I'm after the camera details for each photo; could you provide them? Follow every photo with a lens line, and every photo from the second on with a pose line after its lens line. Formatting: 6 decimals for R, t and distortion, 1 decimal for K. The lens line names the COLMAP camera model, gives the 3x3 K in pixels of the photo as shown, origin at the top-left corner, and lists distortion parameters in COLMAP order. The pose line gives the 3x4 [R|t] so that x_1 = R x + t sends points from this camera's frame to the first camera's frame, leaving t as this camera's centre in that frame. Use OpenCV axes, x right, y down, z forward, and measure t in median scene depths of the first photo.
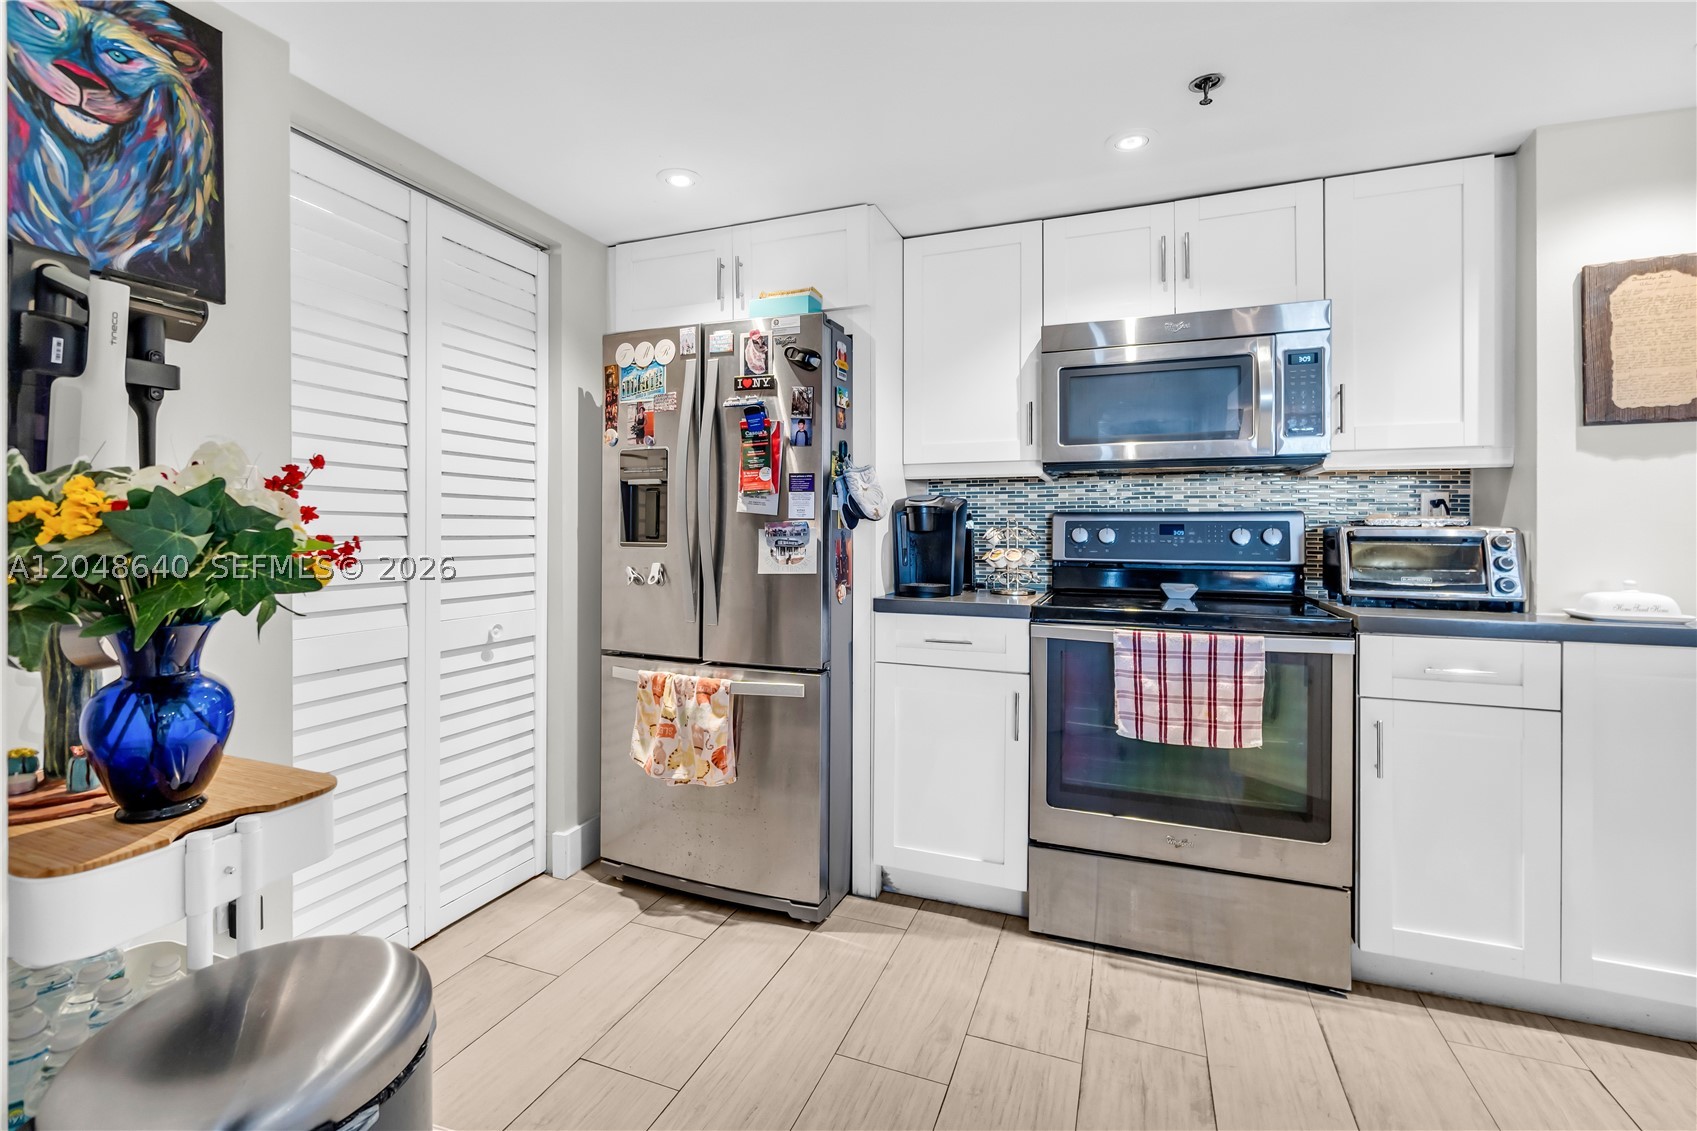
lens RADIAL K [[758.0, 0, 837.8], [0, 758.0, 526.2], [0, 0, 1]] dist [-0.000077, 0.000978]
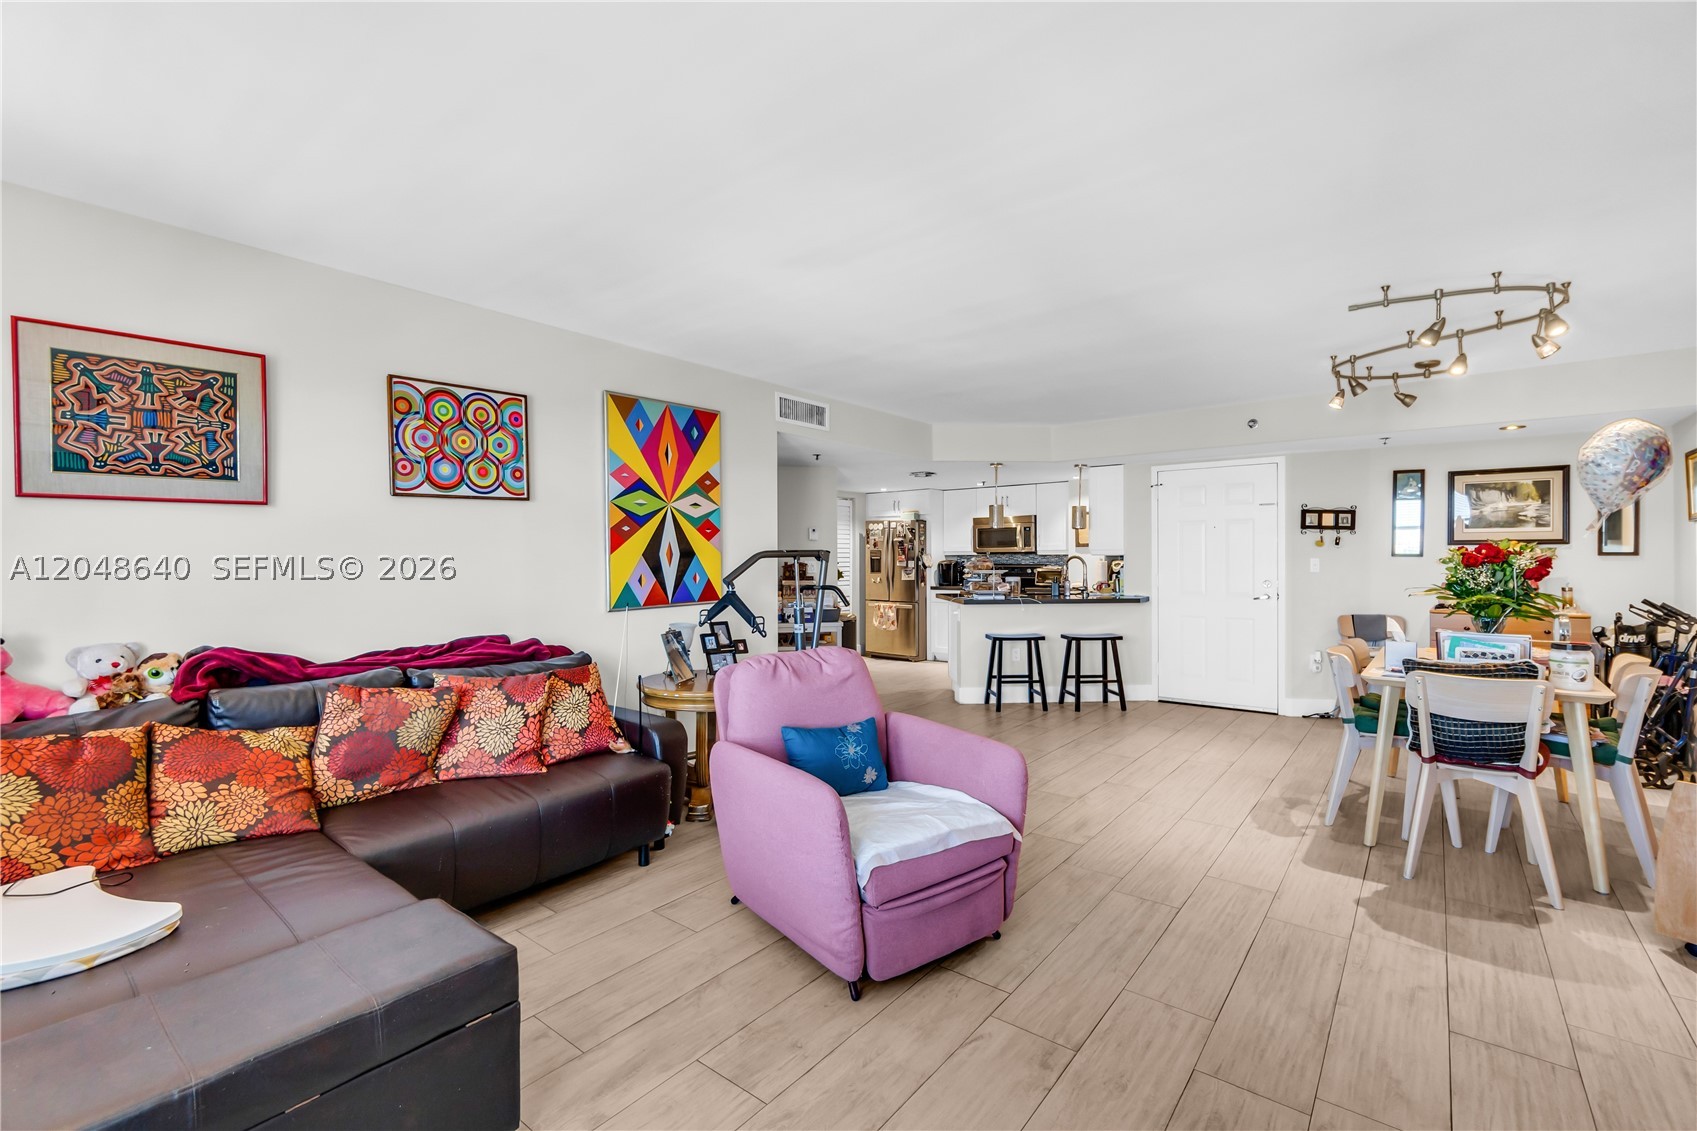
lens RADIAL K [[740.8, 0, 835.5], [0, 740.8, 552.7], [0, 0, 1]] dist [-0.007331, 0.002645]
pose [[0.955402, -0.009117, -0.295167, 0.774730], [0.008559, 0.999958, -0.003180, -0.081887], [0.295184, 0.000511, 0.955440, -3.116107]]
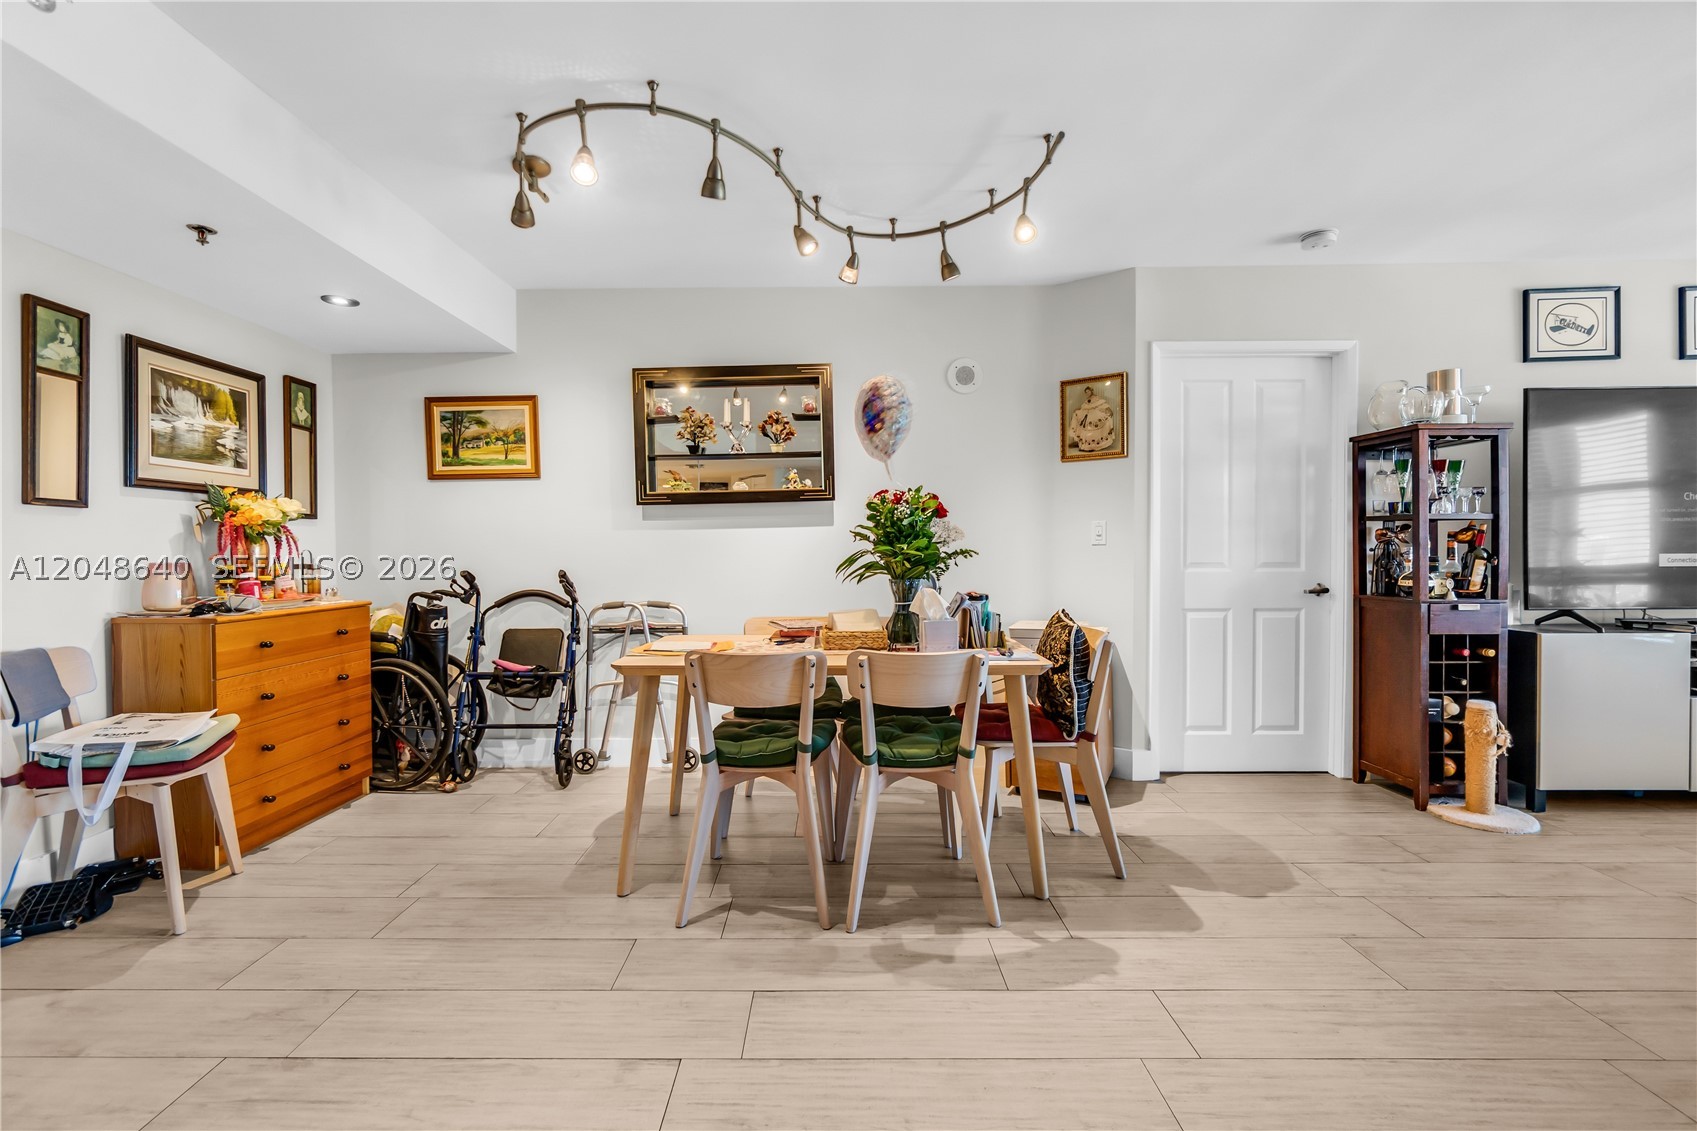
lens RADIAL K [[740.8, 0, 830.9], [0, 740.8, 560.6], [0, 0, 1]] dist [-0.007331, 0.002645]
pose [[-0.362211, -0.019346, 0.931895, 0.476438], [0.000902, 0.999777, 0.021105, 0.000764], [-0.932096, 0.008485, -0.362113, -0.692262]]
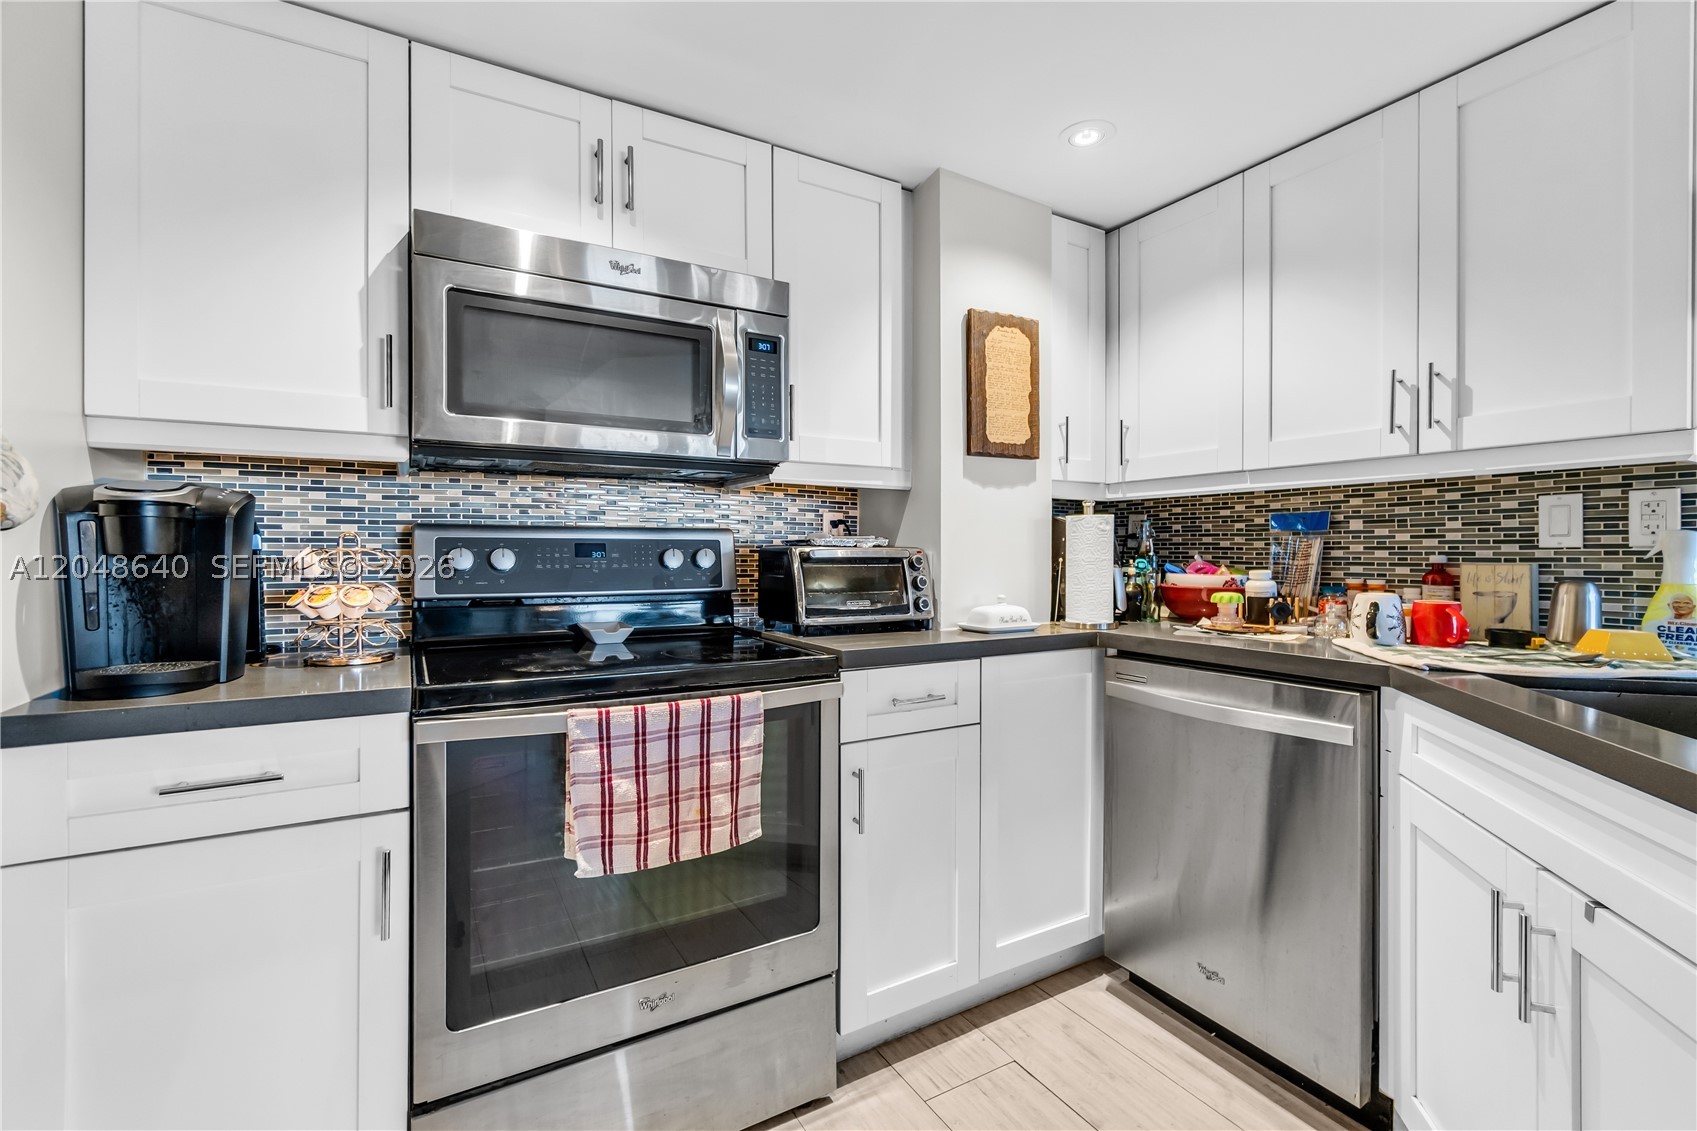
lens RADIAL K [[740.8, 0, 833.7], [0, 740.8, 552.7], [0, 0, 1]] dist [-0.007331, 0.002645]
pose [[0.624914, -0.004768, 0.780679, 0.023495], [-0.002344, 0.999965, 0.007983, 0.000293], [-0.780690, -0.006818, 0.624881, 0.408738]]
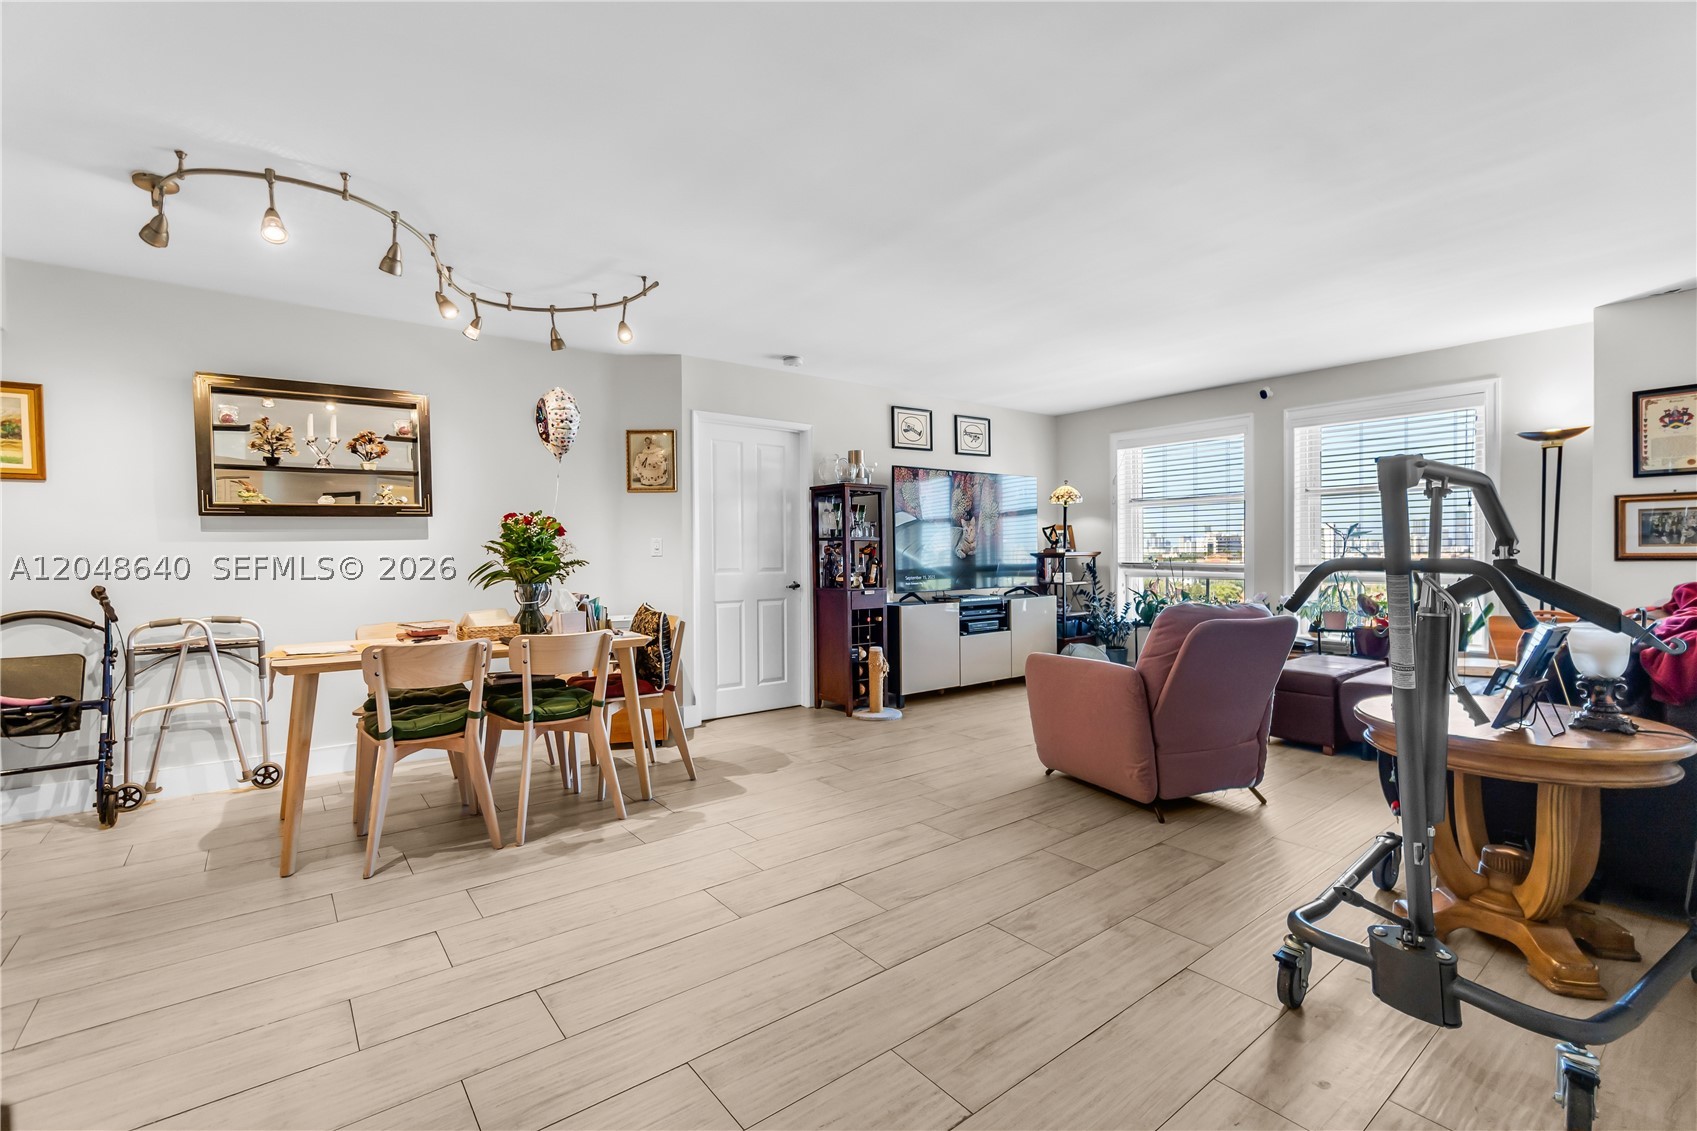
lens RADIAL K [[740.8, 0, 838.0], [0, 740.8, 561.9], [0, 0, 1]] dist [-0.007331, 0.002645]
pose [[-0.860868, -0.001827, 0.508825, 0.215444], [0.003222, 0.999954, 0.009041, -0.000461], [-0.508818, 0.009423, -0.860823, -0.224368]]
